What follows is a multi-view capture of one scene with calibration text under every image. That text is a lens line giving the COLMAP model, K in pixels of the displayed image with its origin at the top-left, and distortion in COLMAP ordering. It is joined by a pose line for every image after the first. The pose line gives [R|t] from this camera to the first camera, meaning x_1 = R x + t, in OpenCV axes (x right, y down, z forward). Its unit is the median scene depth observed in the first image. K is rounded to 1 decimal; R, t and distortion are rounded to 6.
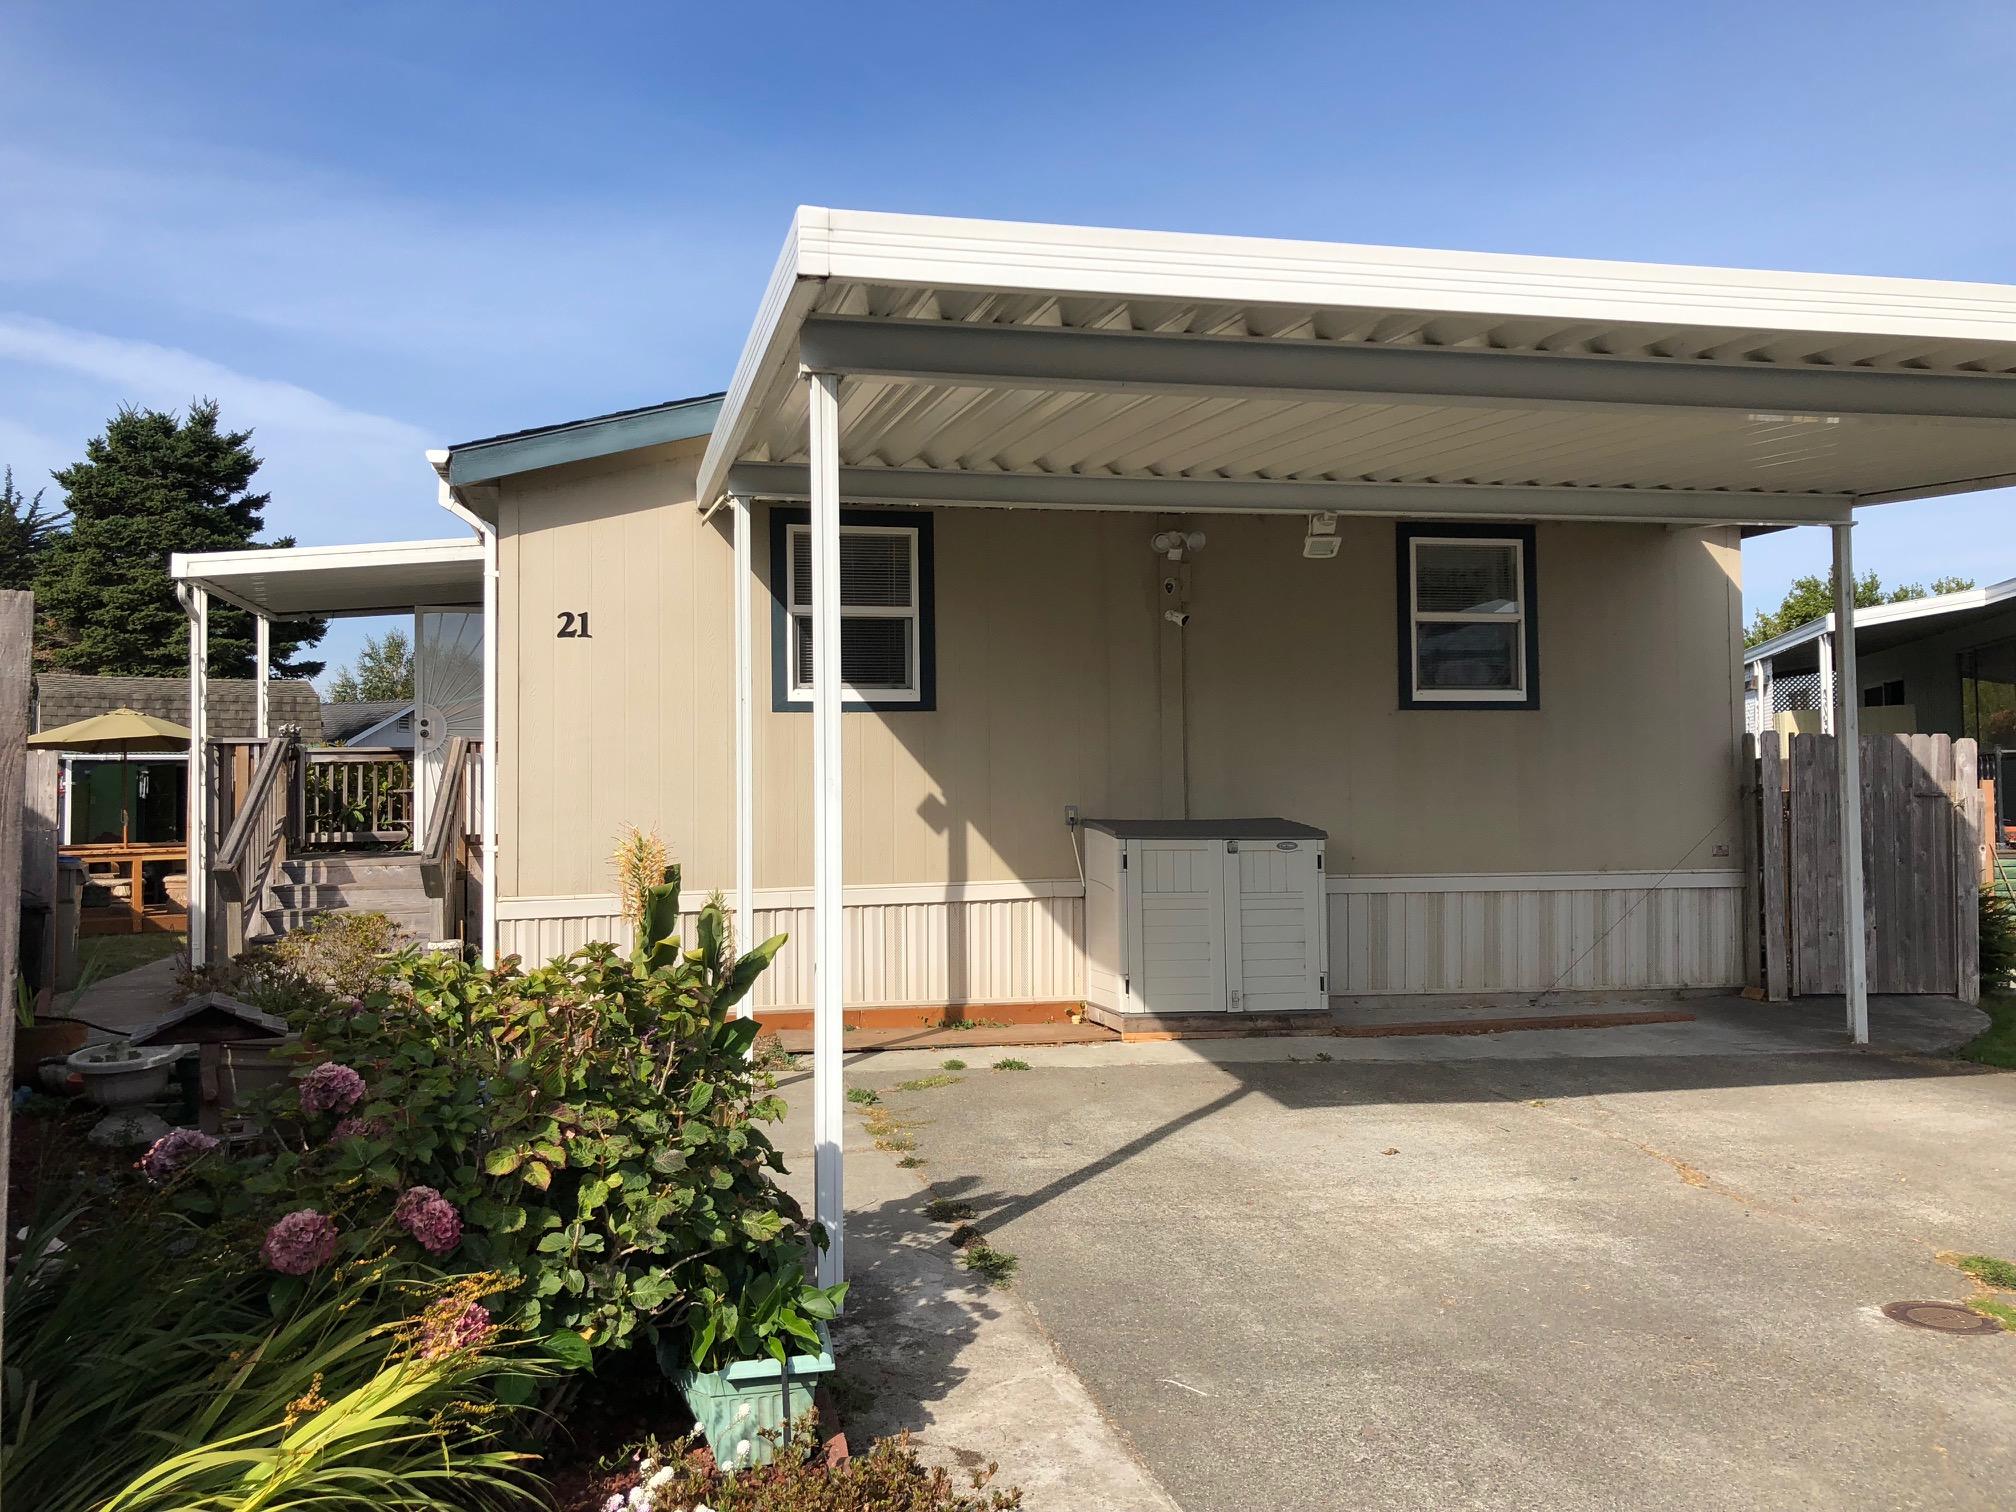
lens RADIAL K [[1661.8, 0, 1008.1], [0, 1661.8, 738.8], [0, 0, 1]] dist [-0.002029, 0.000922]
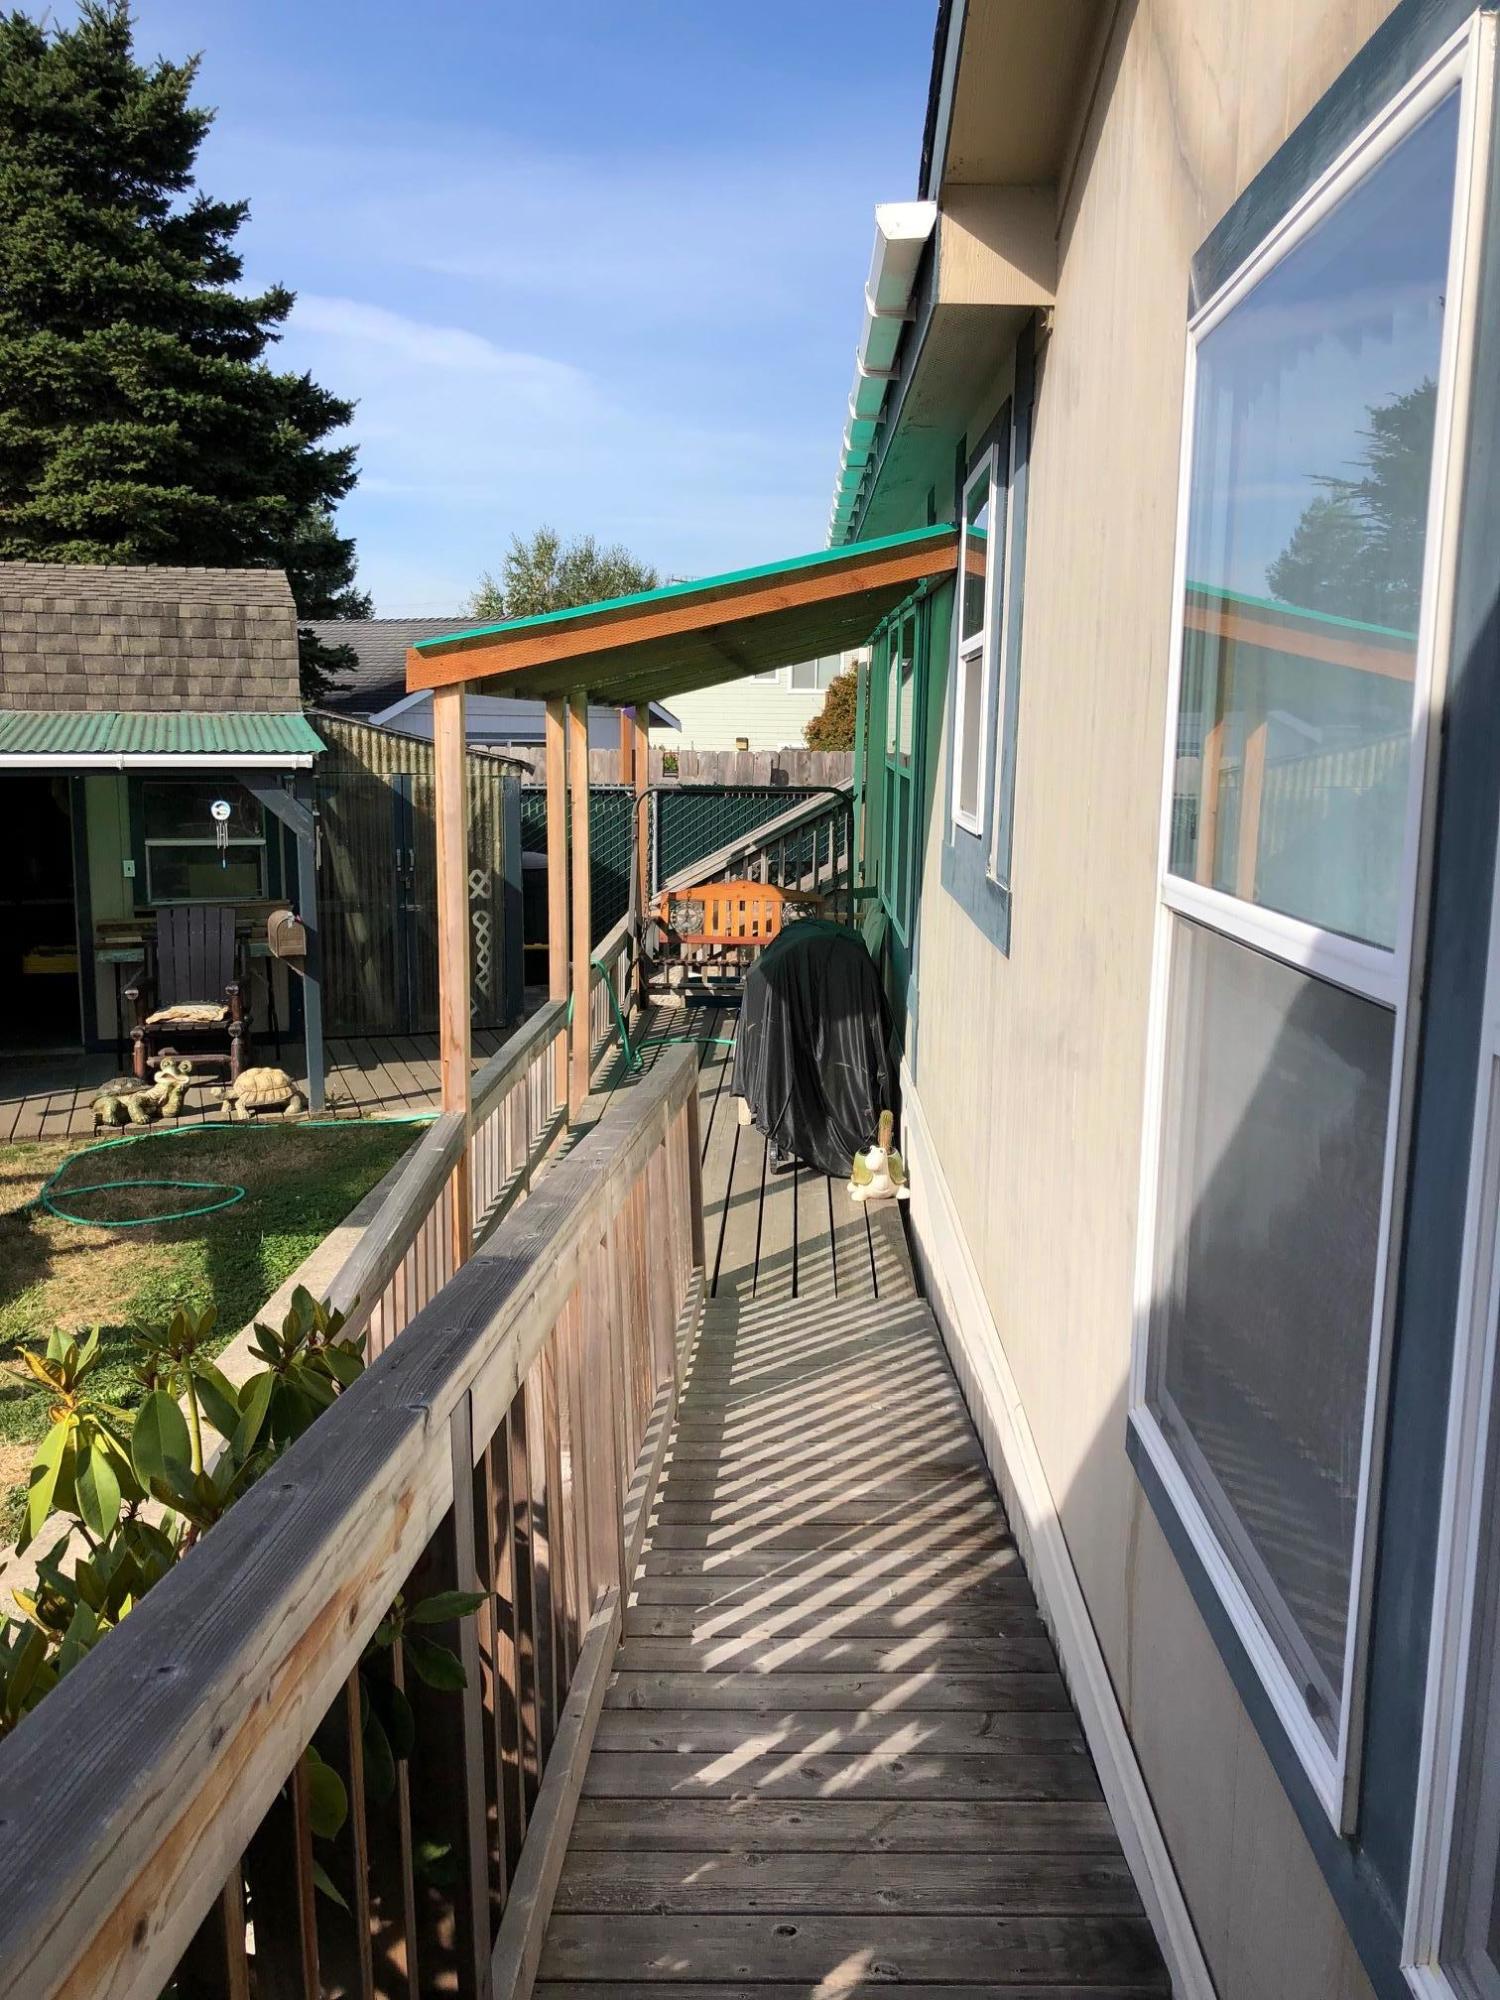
lens RADIAL K [[1648.6, 0, 750.0], [0, 1648.6, 1000.0], [0, 0, 1]] dist [-0.002029, 0.000922]
pose [[0.969509, 0.068580, -0.235263, -0.165951], [-0.019930, 0.978928, 0.203230, -0.012852], [0.244243, -0.192344, 0.950447, 0.536735]]
